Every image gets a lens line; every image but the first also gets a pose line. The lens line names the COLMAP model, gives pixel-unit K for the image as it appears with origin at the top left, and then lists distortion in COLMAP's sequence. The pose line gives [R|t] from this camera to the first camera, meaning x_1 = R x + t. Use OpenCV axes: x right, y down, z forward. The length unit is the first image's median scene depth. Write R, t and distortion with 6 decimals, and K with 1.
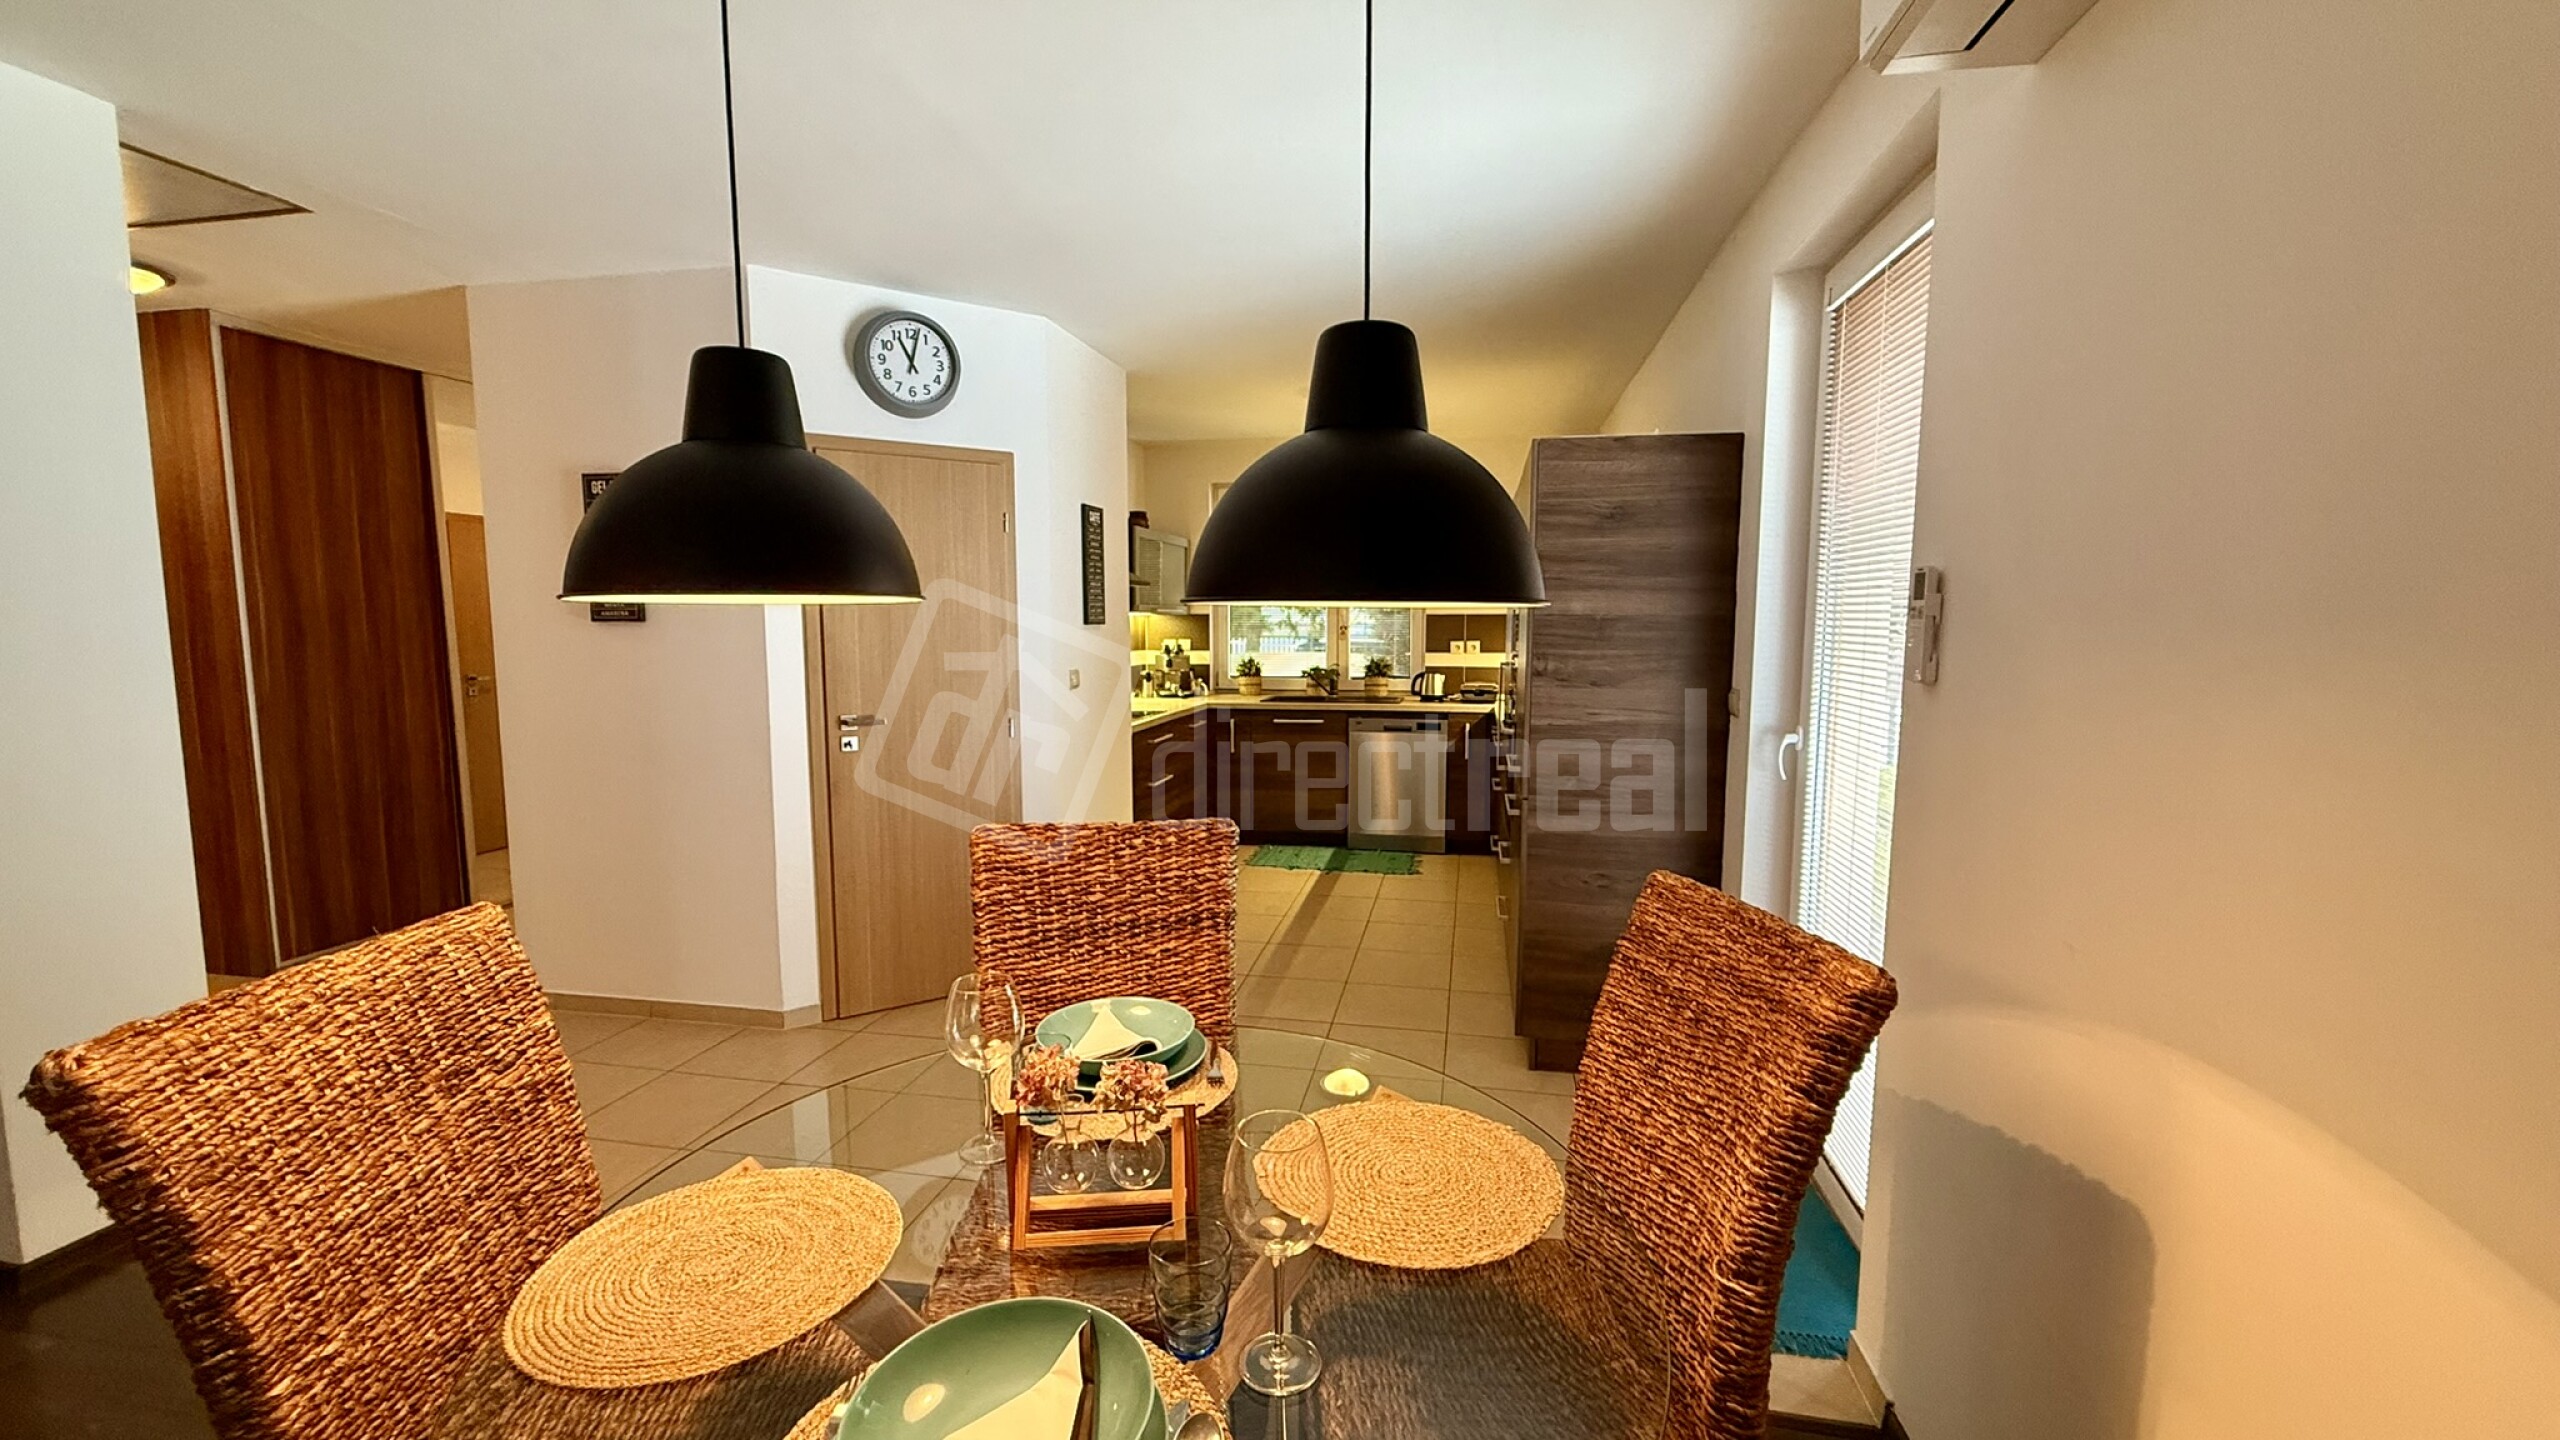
lens RADIAL K [[1014.0, 0, 1270.8], [0, 1014.0, 717.5], [0, 0, 1]] dist [0.001334, -0.000352]
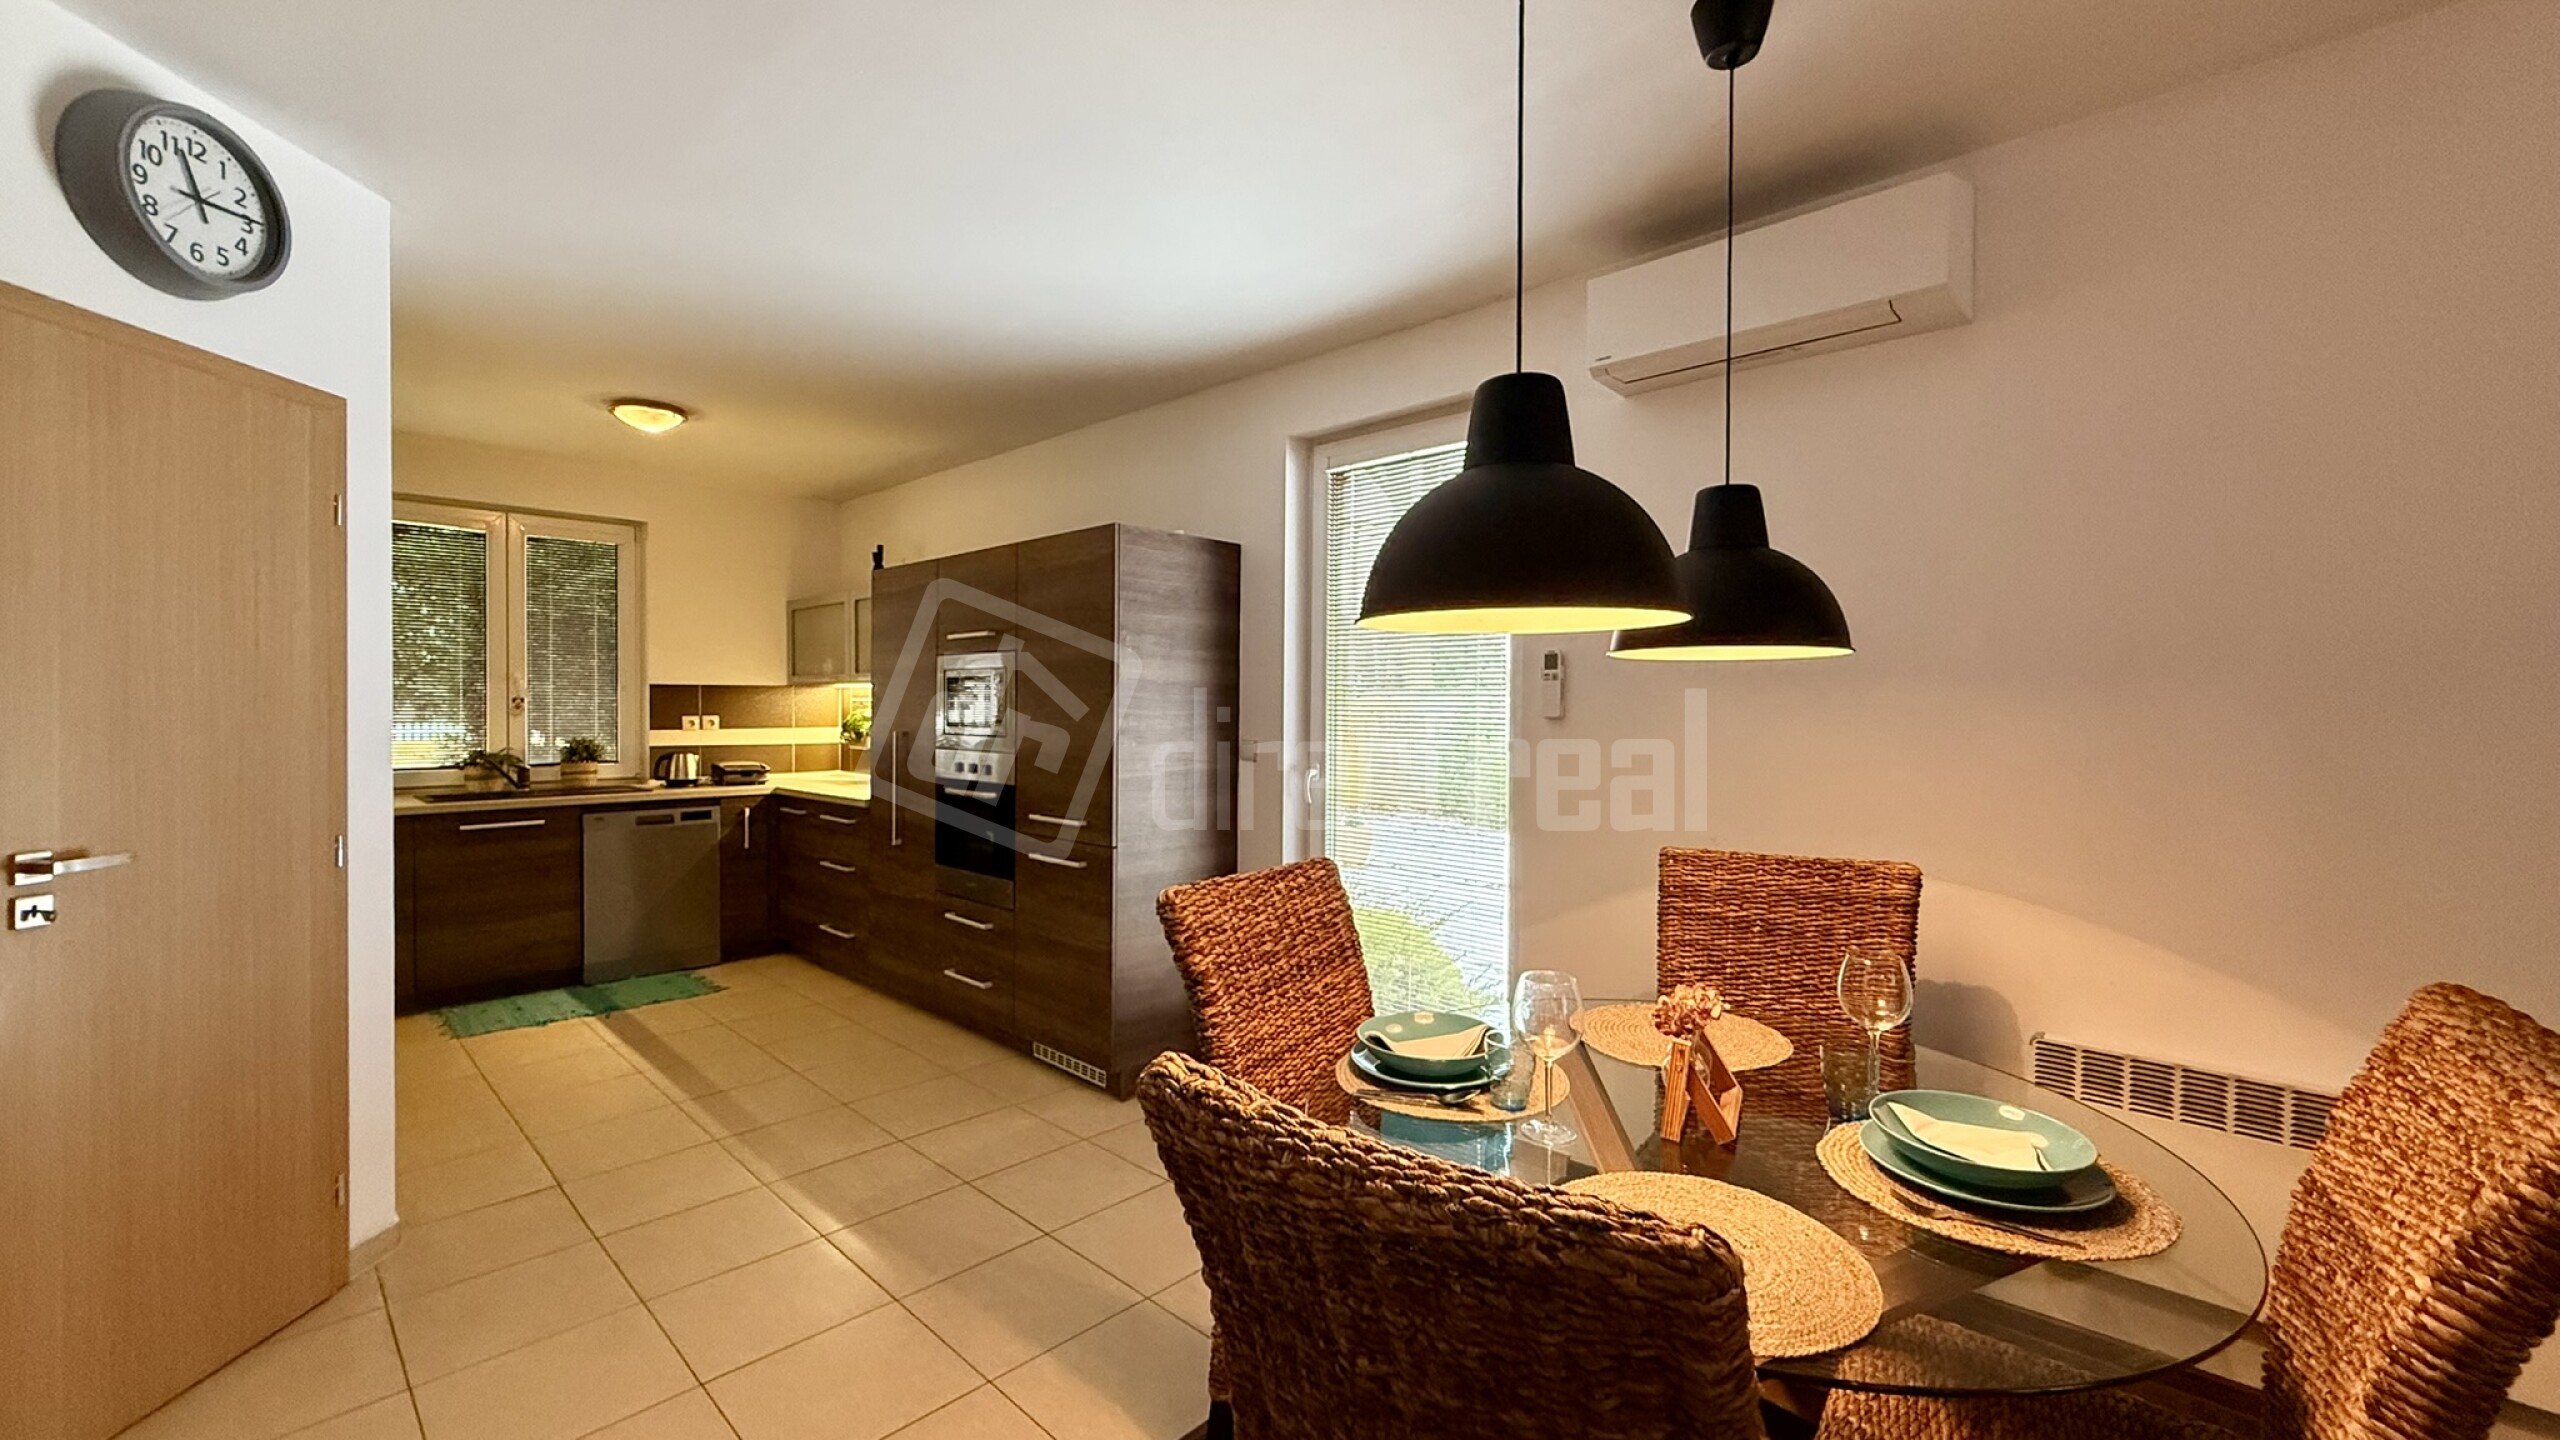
lens RADIAL K [[1014.0, 0, 1270.8], [0, 1014.0, 717.5], [0, 0, 1]] dist [0.001334, -0.000352]
pose [[0.537289, -0.005313, 0.843381, -0.332055], [0.075641, 0.996254, -0.041912, -0.000863], [-0.839999, 0.086313, 0.535679, 0.153707]]
